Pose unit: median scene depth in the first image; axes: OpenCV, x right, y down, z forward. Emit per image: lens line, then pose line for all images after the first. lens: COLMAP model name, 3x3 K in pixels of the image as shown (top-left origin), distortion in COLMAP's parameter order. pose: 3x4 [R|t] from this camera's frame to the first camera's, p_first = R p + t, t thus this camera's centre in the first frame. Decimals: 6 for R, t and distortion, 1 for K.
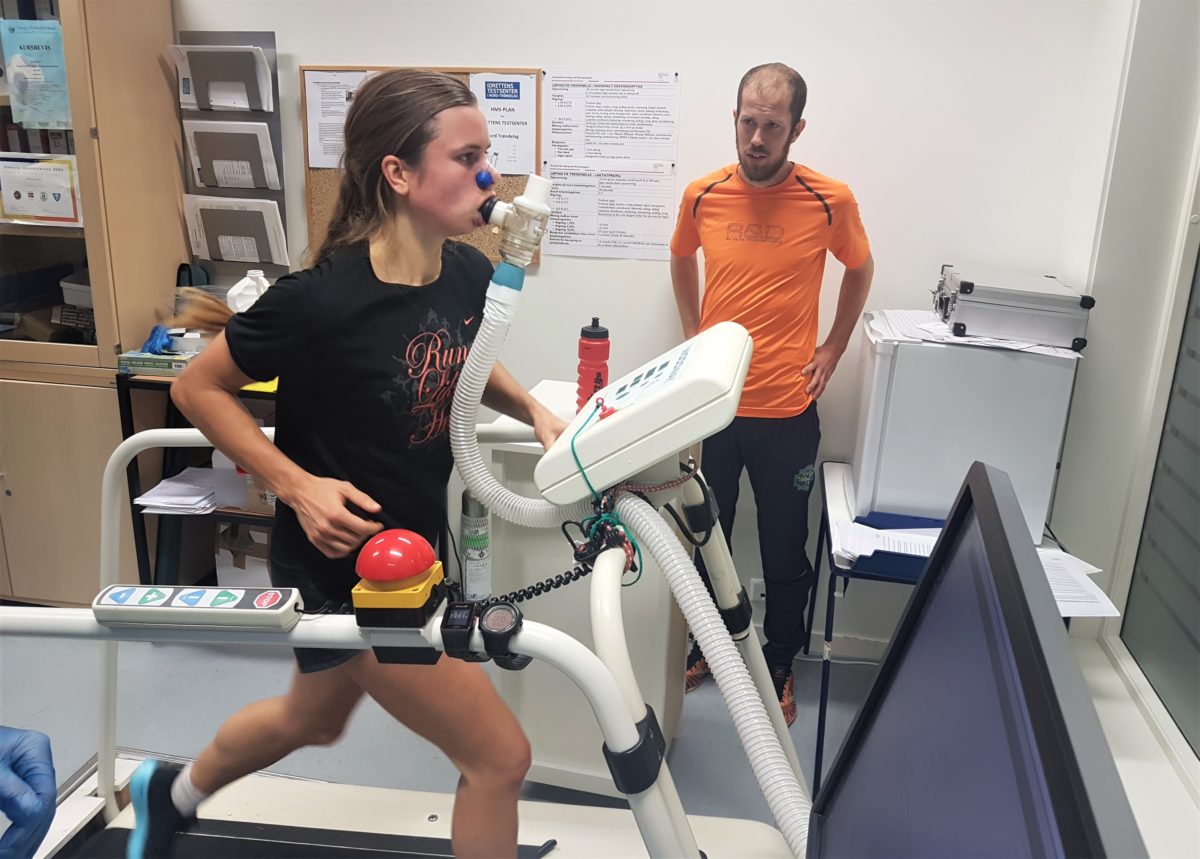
lens RADIAL K [[952.6, 0, 602.0], [0, 952.6, 399.8], [0, 0, 1]] dist [-0.003620, -0.029149]
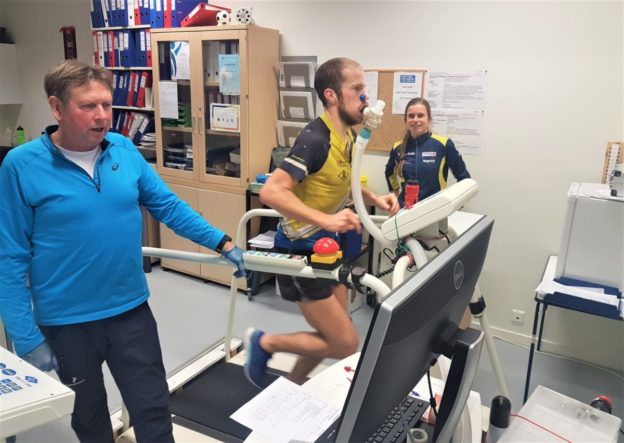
lens RADIAL K [[495.0, 0, 305.7], [0, 495.0, 194.9], [0, 0, 1]] dist [-0.014586, 0.032948]
pose [[0.935923, 0.068829, -0.345414, 0.100121], [-0.089327, 0.995040, -0.043762, 0.030915], [0.340689, 0.071813, 0.937430, -0.194821]]
